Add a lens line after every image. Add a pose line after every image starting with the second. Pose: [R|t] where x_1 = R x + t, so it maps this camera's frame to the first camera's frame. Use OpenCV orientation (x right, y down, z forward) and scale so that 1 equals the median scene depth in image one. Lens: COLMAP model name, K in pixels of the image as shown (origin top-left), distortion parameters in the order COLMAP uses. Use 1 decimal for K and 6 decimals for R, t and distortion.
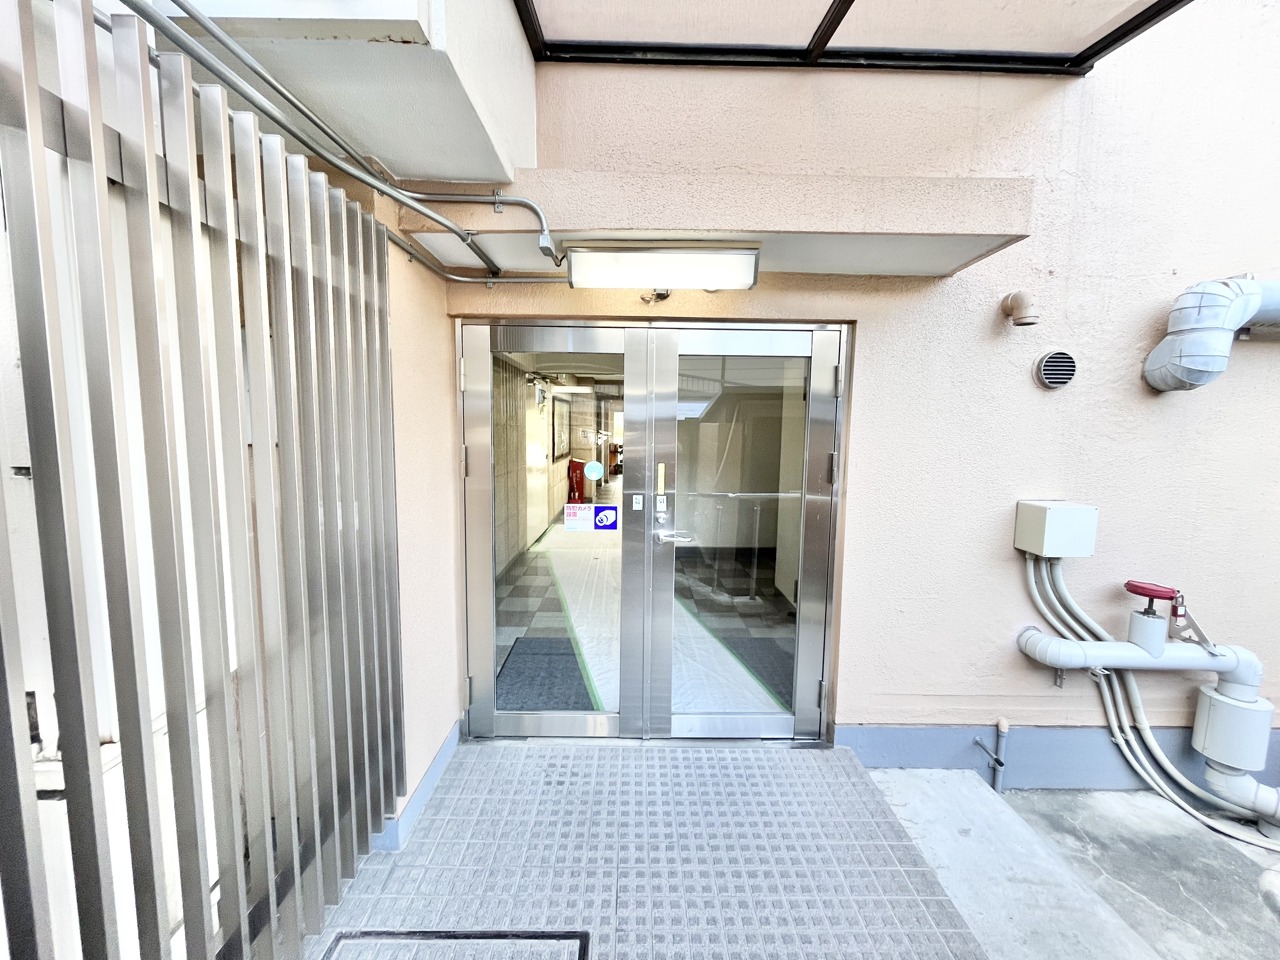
lens RADIAL K [[522.1, 0, 639.3], [0, 522.1, 477.4], [0, 0, 1]] dist [0.000265, -0.000438]
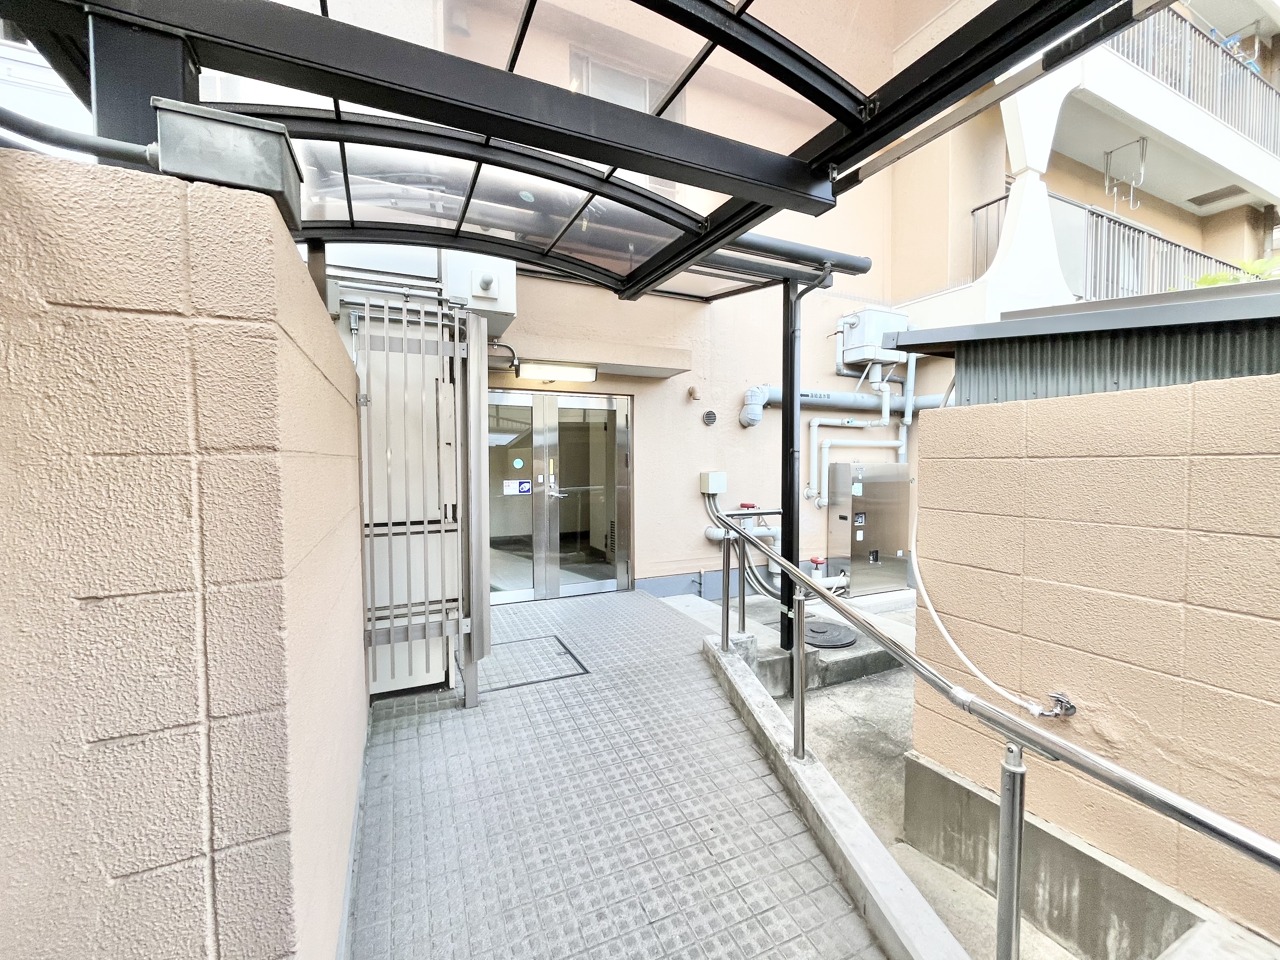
lens RADIAL K [[522.1, 0, 639.3], [0, 522.1, 473.9], [0, 0, 1]] dist [0.000265, -0.000438]
pose [[0.909526, -0.028331, 0.414681, -0.518907], [0.057020, 0.996747, -0.056963, 0.174833], [-0.411718, 0.075454, 0.908182, -1.055330]]
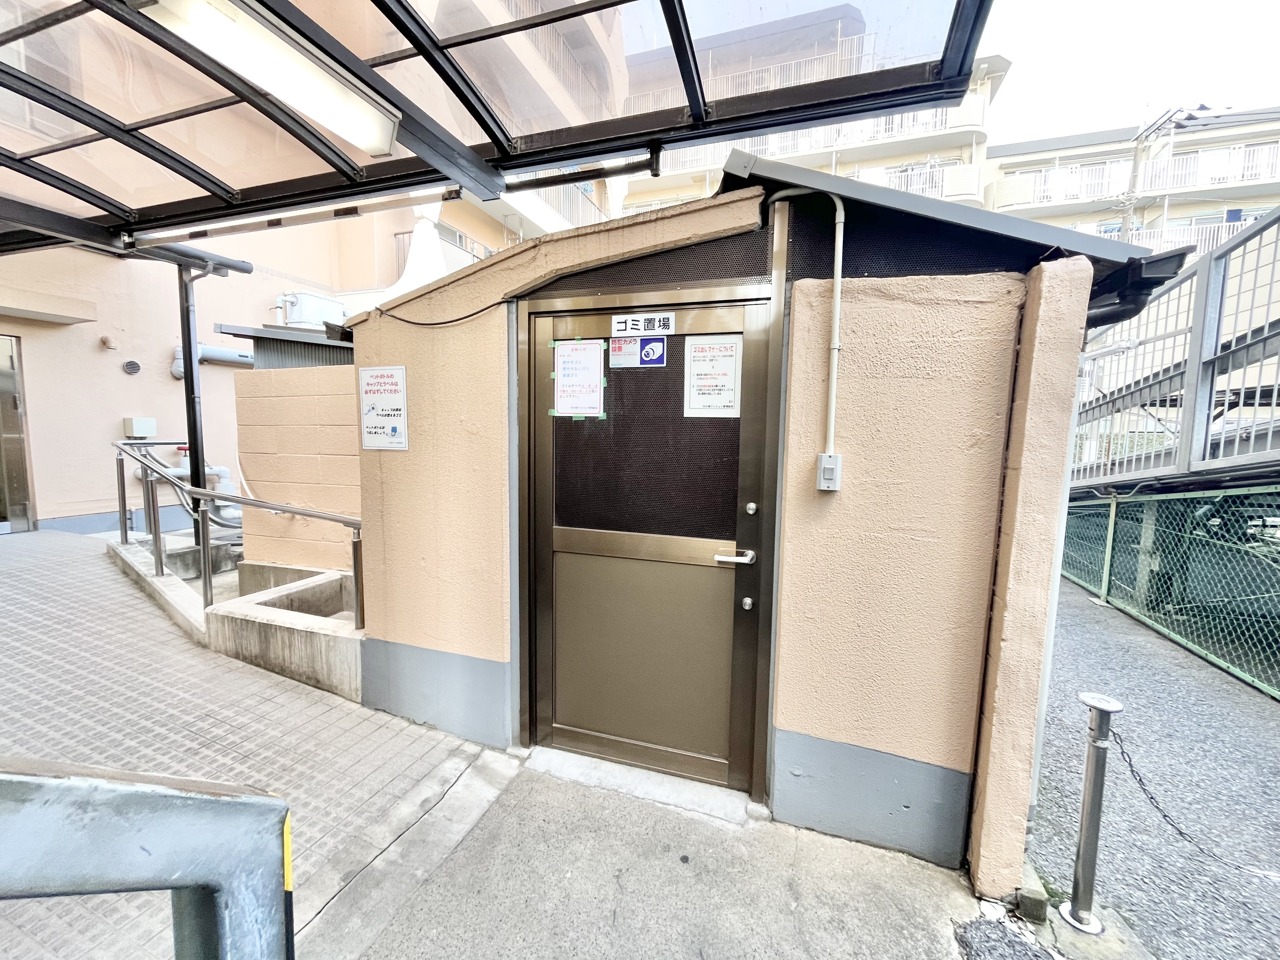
lens RADIAL K [[522.1, 0, 635.6], [0, 522.1, 475.8], [0, 0, 1]] dist [0.000265, -0.000438]
pose [[0.341786, -0.092014, 0.935262, -0.847331], [0.088956, 0.993894, 0.065274, 0.390575], [-0.935558, 0.060887, 0.347885, -2.252455]]
